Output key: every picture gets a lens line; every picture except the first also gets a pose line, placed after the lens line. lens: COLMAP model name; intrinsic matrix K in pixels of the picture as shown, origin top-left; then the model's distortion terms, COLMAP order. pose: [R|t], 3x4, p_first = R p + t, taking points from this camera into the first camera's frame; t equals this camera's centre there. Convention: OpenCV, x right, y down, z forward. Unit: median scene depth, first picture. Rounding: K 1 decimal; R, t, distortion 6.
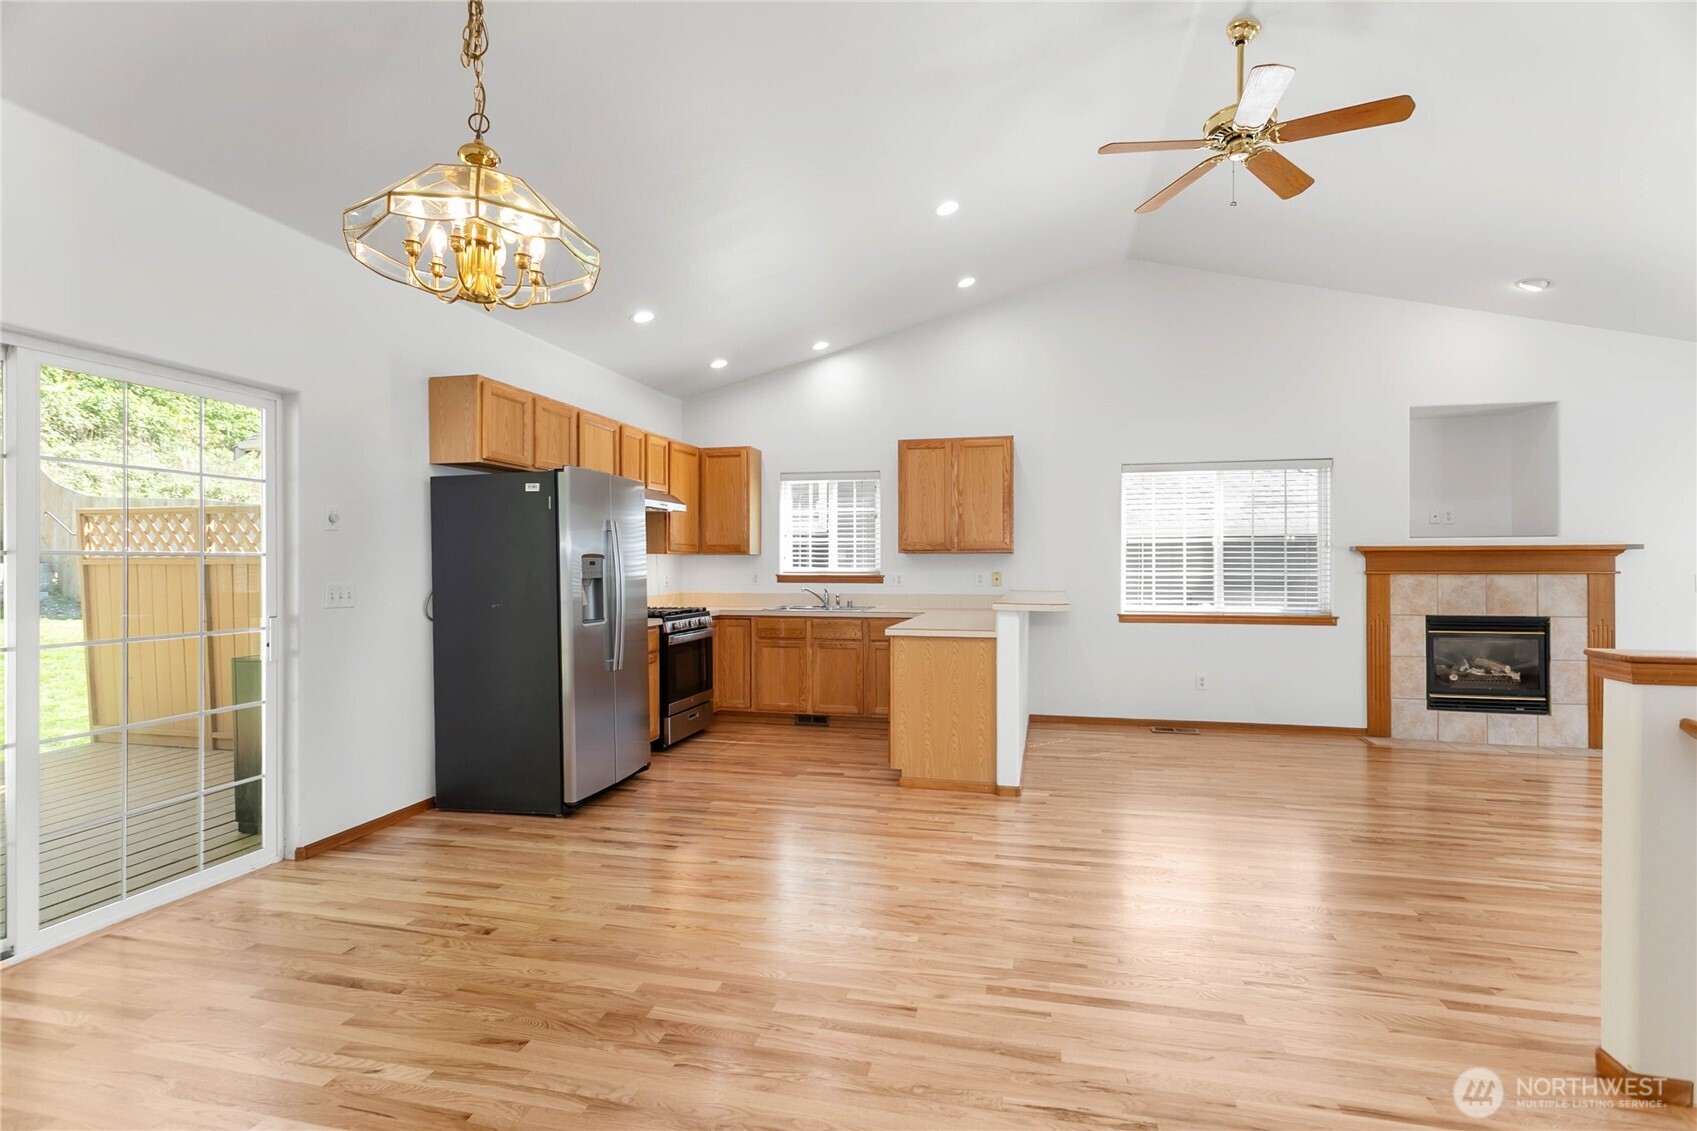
lens RADIAL K [[813.7, 0, 839.9], [0, 813.7, 565.0], [0, 0, 1]] dist [0.000747, 0.001126]
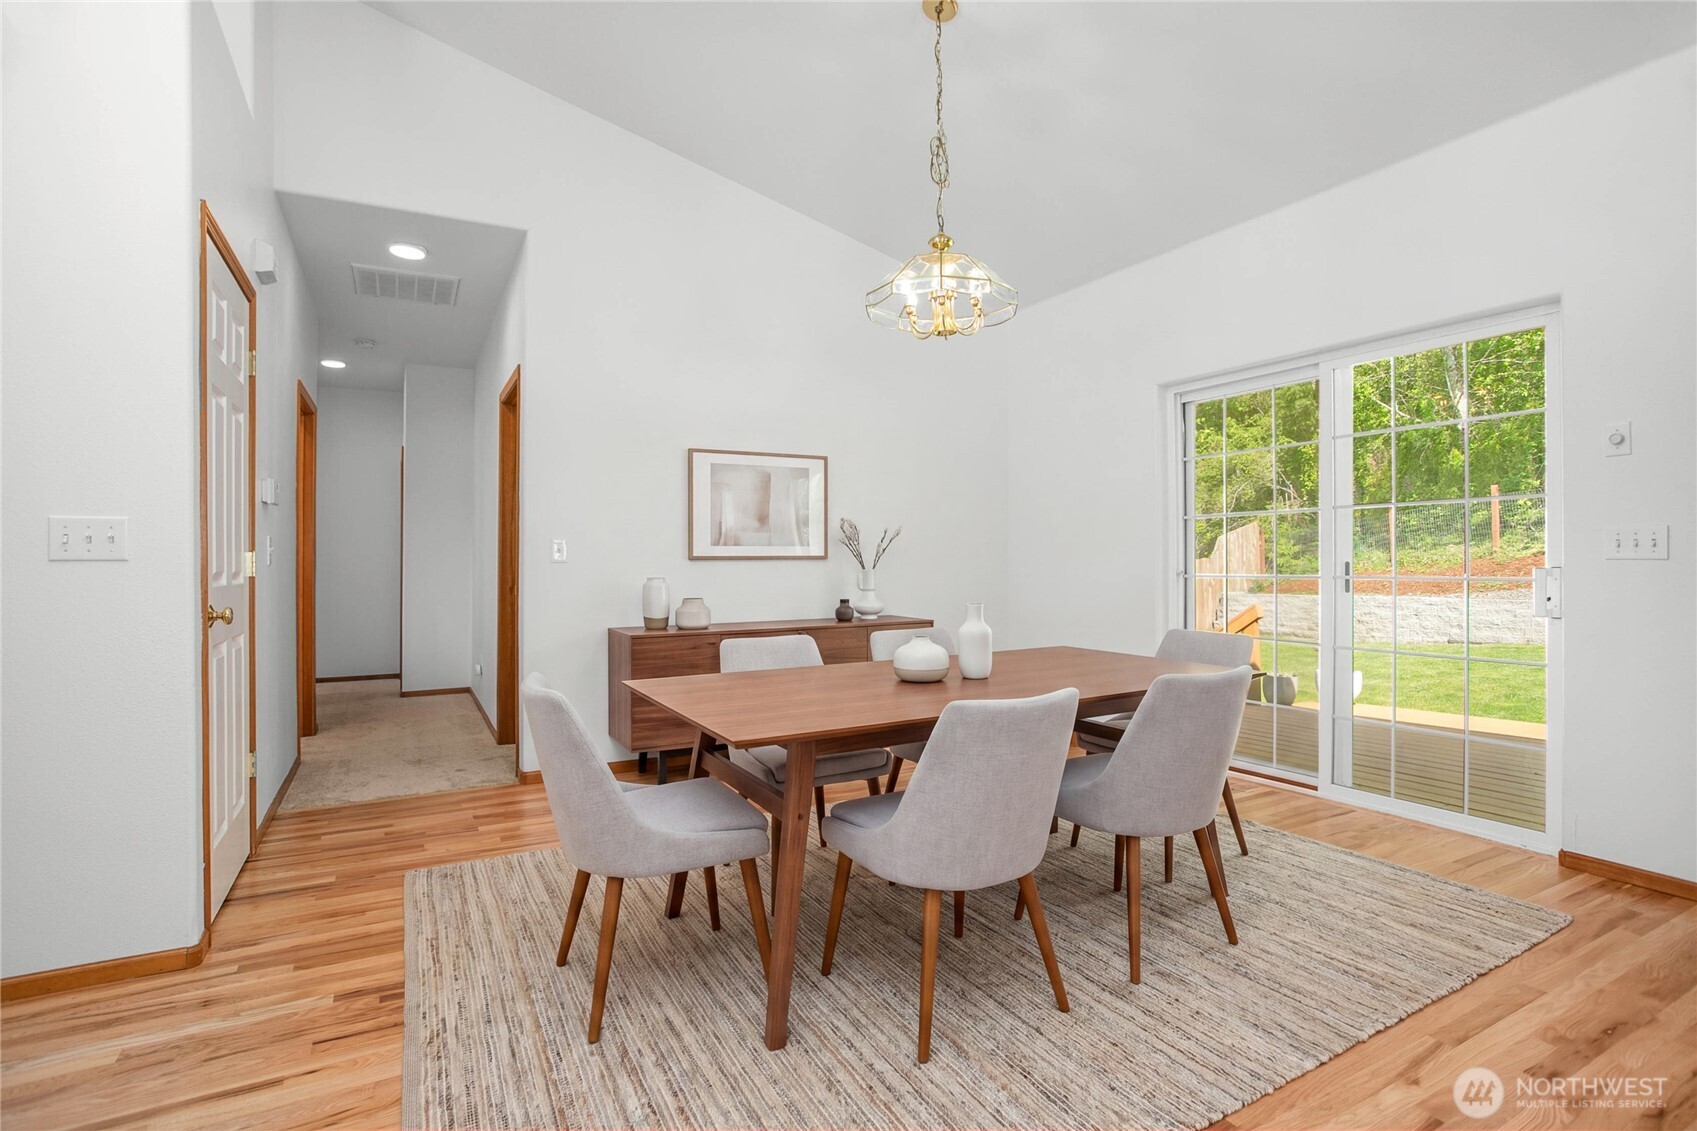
lens RADIAL K [[816.3, 0, 854.2], [0, 816.3, 562.1], [0, 0, 1]] dist [-0.001057, 0.000206]
pose [[-0.728474, 0.004681, -0.685057, 0.247661], [0.000568, 0.999980, 0.006229, 0.031738], [0.685073, 0.004148, -0.728462, 0.666734]]
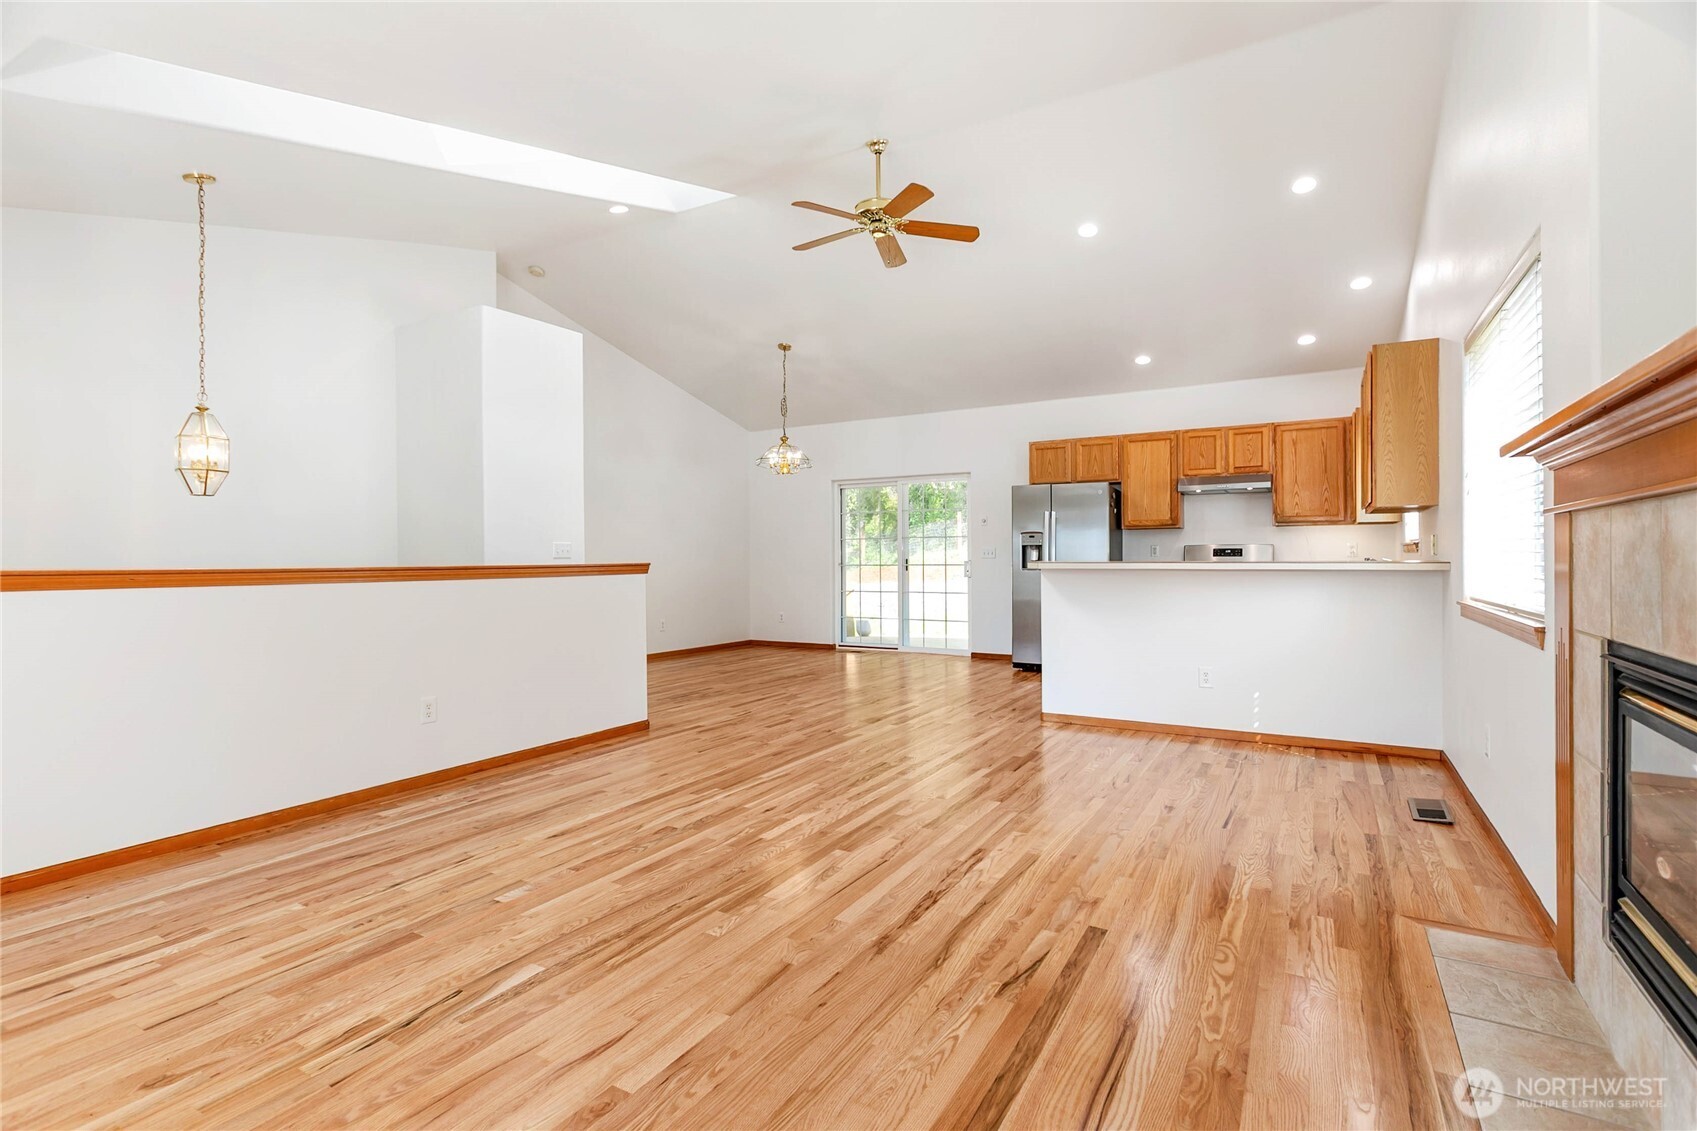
lens RADIAL K [[802.9, 0, 845.5], [0, 802.9, 565.7], [0, 0, 1]] dist [-0.000803, 0.000318]
pose [[-0.288351, 0.011605, -0.957454, 1.101057], [0.002091, 0.999932, 0.011490, 0.029432], [0.957522, 0.001311, -0.288356, 0.808262]]
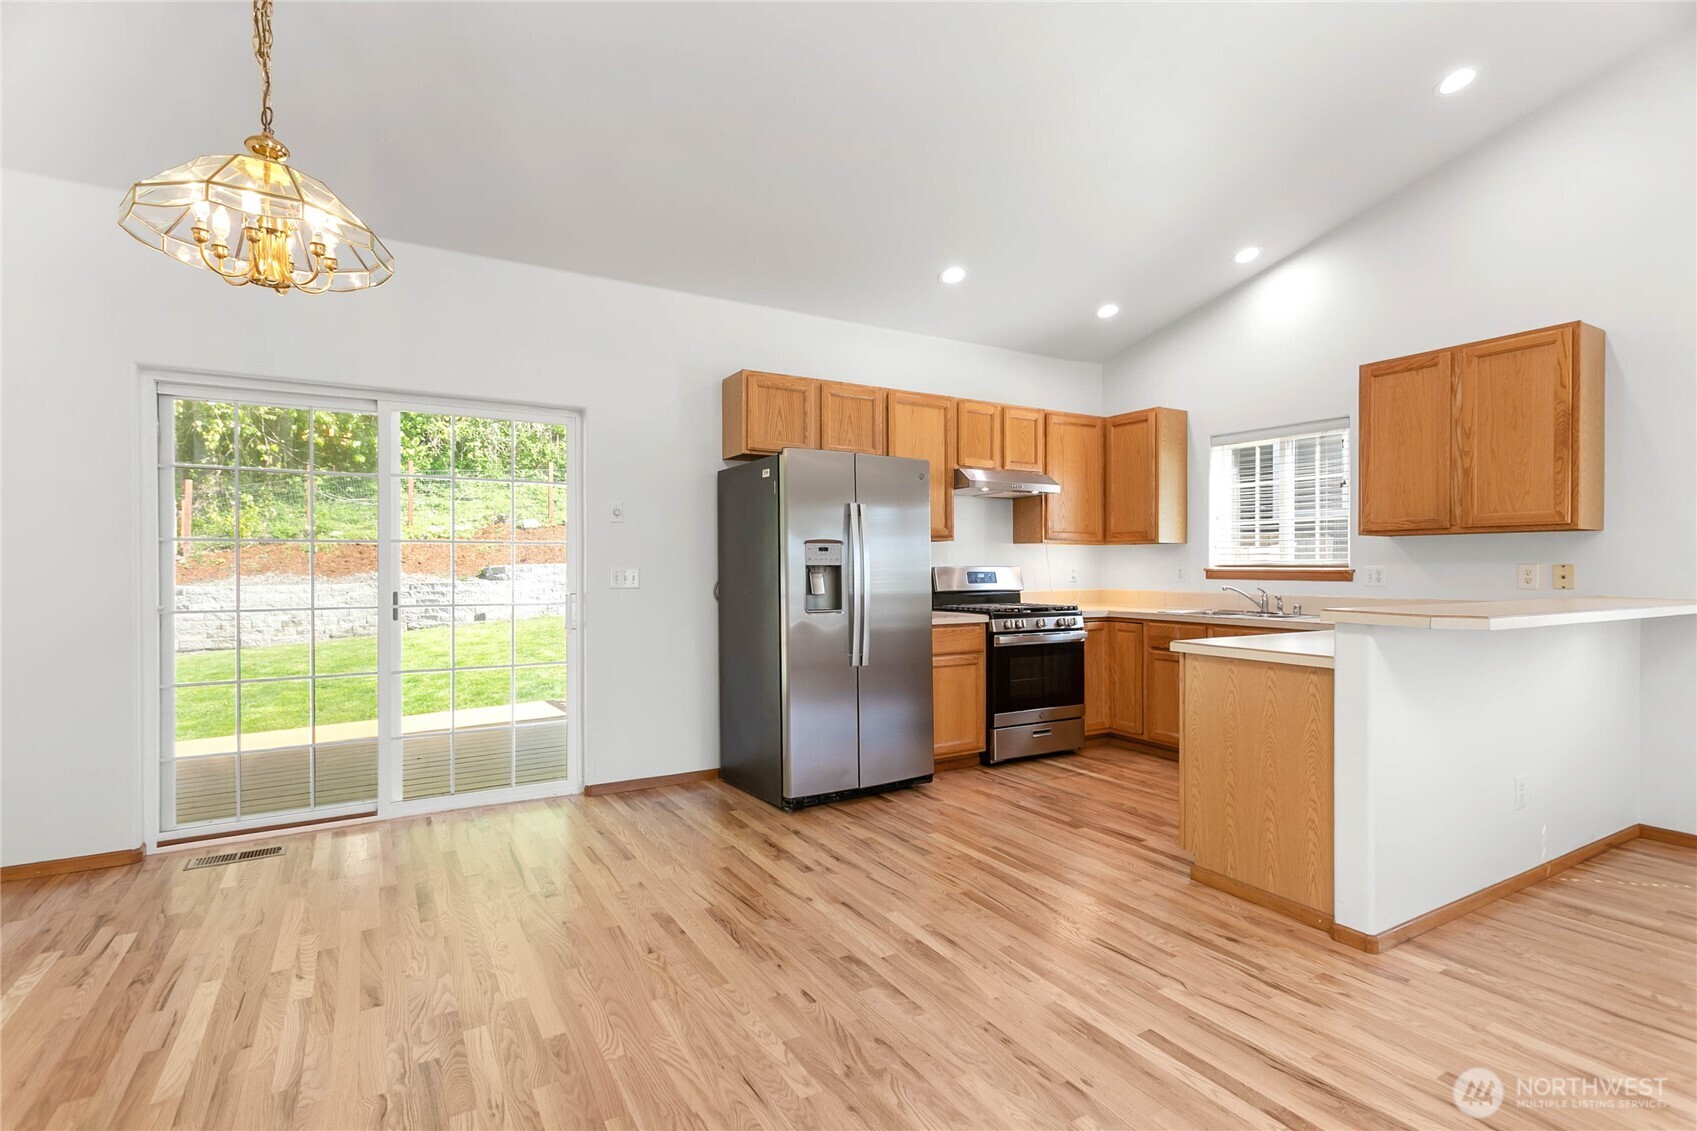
lens RADIAL K [[807.7, 0, 843.2], [0, 807.7, 565.4], [0, 0, 1]] dist [-0.001103, 0.001858]
pose [[0.698657, 0.000400, -0.715456, 0.275122], [-0.002835, 0.999994, -0.002209, 0.013632], [0.715451, 0.003571, 0.698654, 0.262245]]
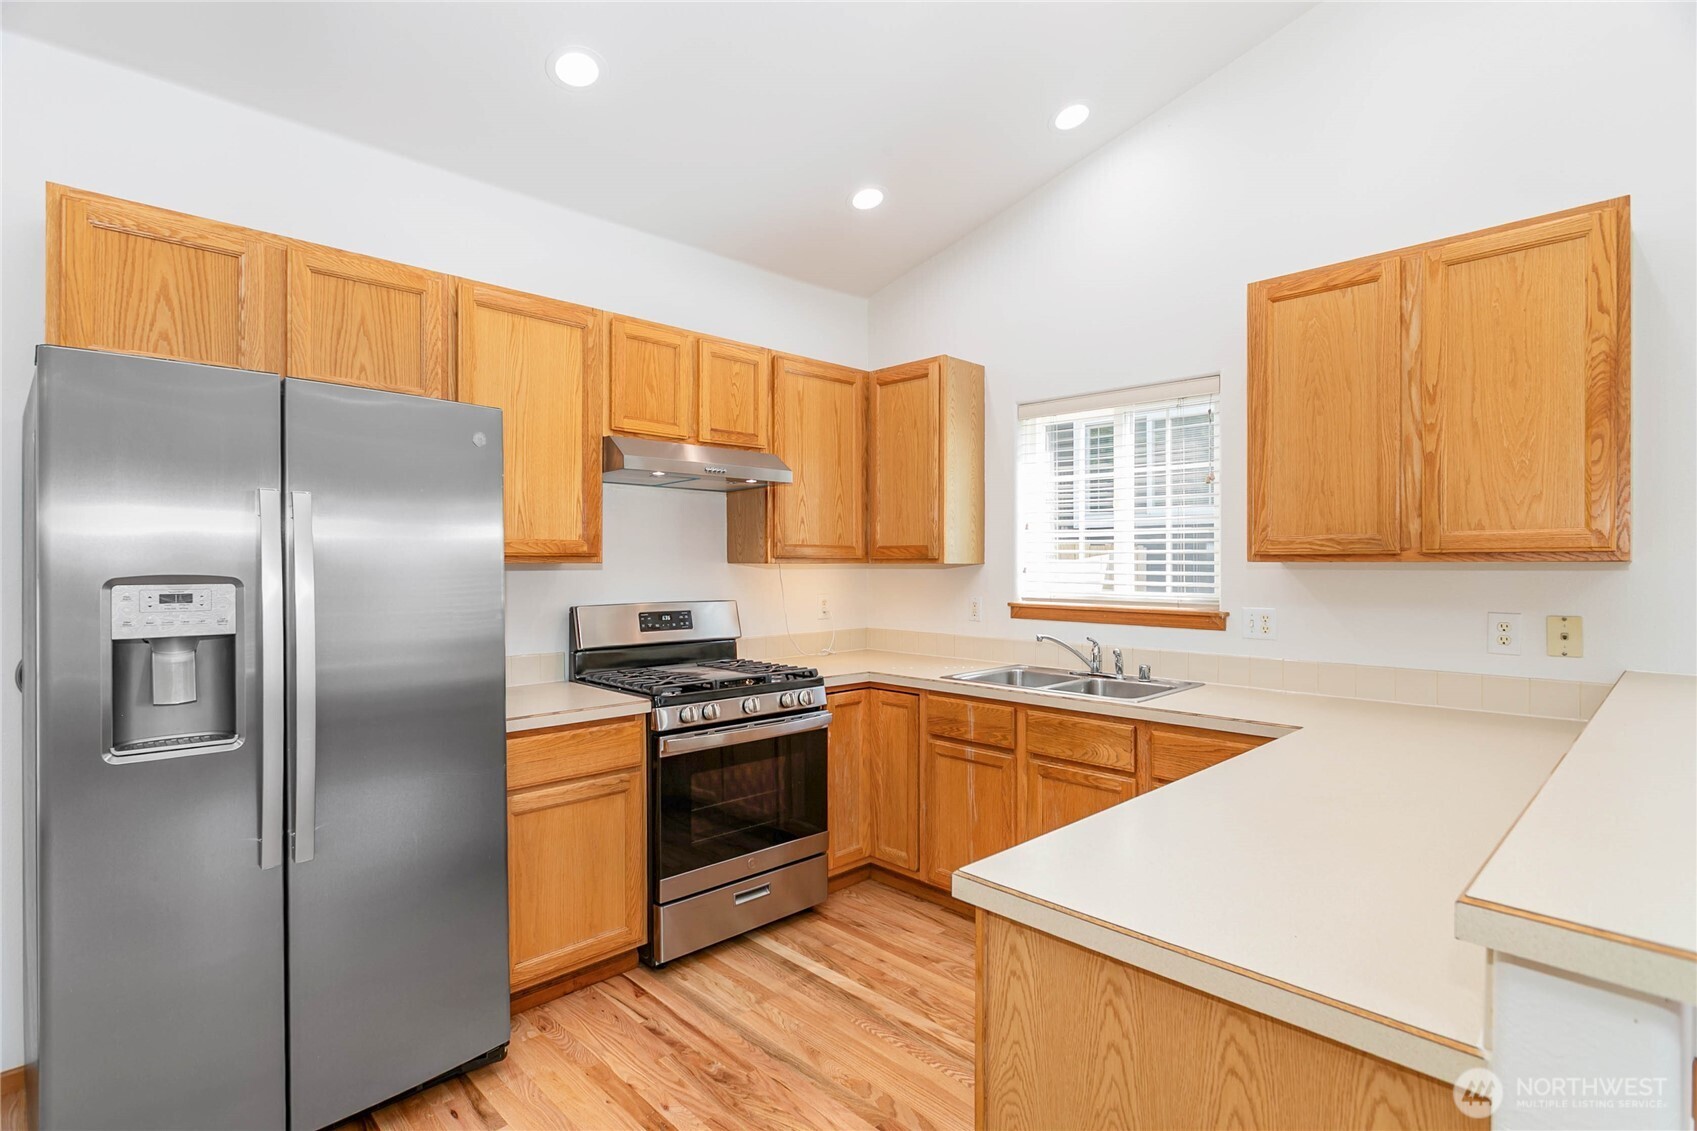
lens RADIAL K [[821.2, 0, 845.2], [0, 821.2, 564.6], [0, 0, 1]] dist [-0.016975, 0.008942]
pose [[0.849243, 0.001854, -0.527999, 0.128427], [-0.002859, 0.999995, -0.001088, -0.013610], [0.527994, 0.002433, 0.849244, 0.604043]]
